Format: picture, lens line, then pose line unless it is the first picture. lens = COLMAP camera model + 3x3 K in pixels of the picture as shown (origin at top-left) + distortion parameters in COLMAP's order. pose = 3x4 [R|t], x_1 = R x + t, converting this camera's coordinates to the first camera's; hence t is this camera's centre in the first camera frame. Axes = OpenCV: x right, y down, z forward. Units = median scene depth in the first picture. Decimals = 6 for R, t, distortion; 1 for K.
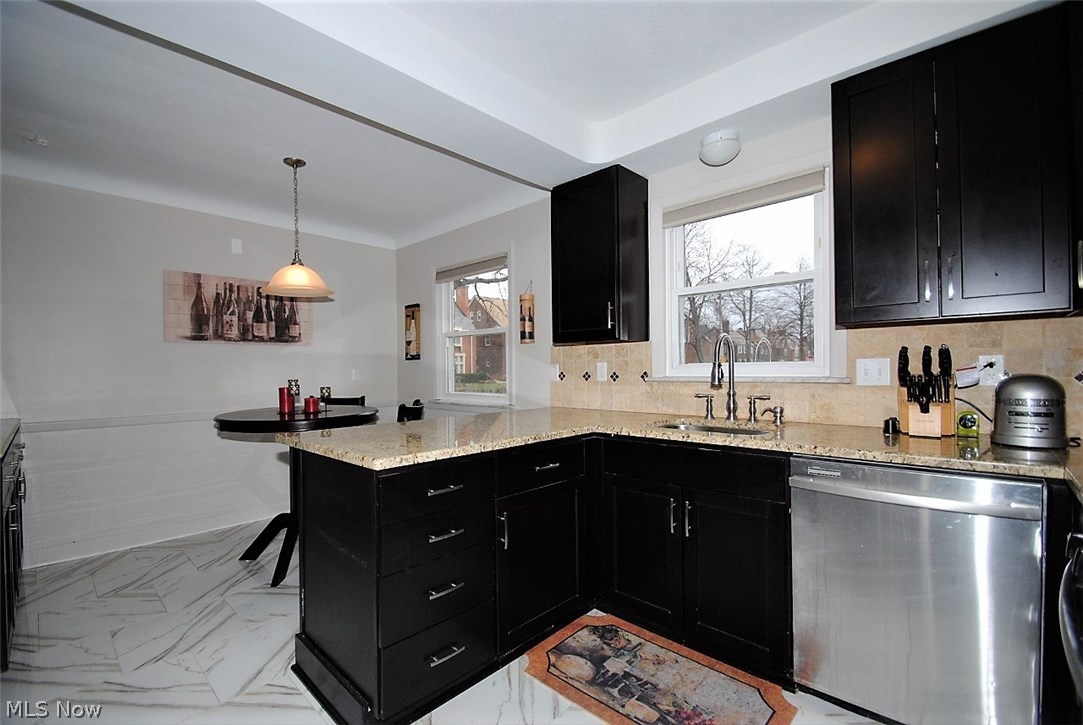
lens RADIAL K [[482.0, 0, 532.6], [0, 482.0, 368.3], [0, 0, 1]] dist [0.000082, -0.000528]
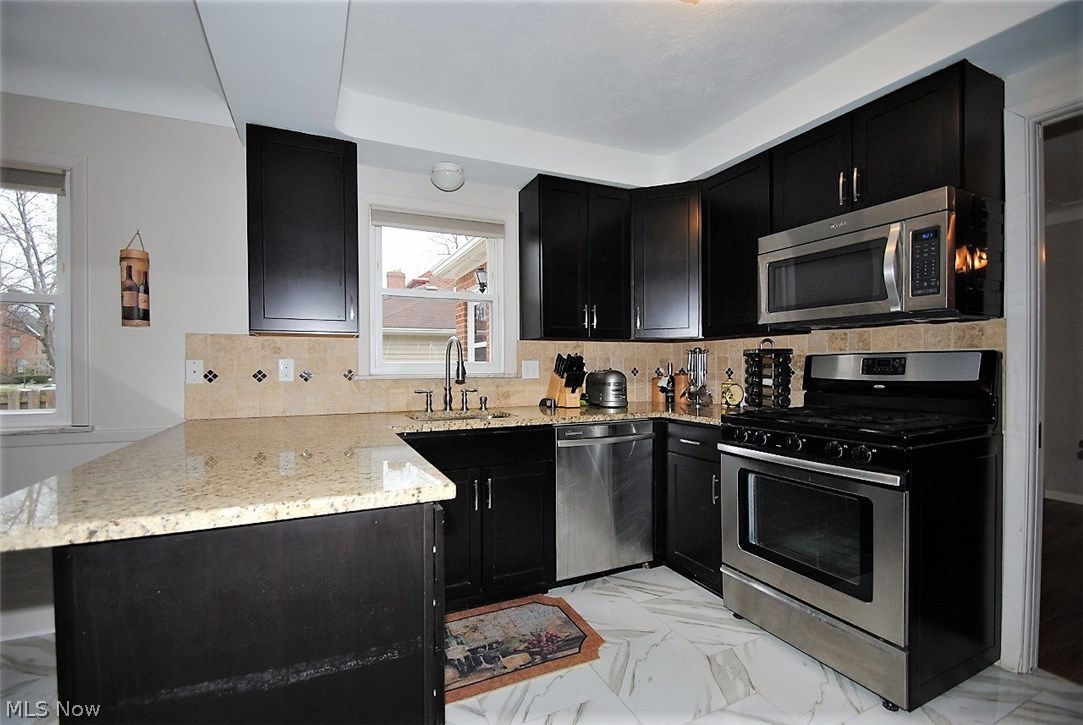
lens RADIAL K [[482.0, 0, 536.9], [0, 482.0, 362.4], [0, 0, 1]] dist [0.000082, -0.000528]
pose [[0.348031, 0.013636, 0.937384, -0.582275], [-0.002446, 0.999904, -0.013638, 0.005275], [-0.937480, 0.002454, 0.348031, 0.370642]]
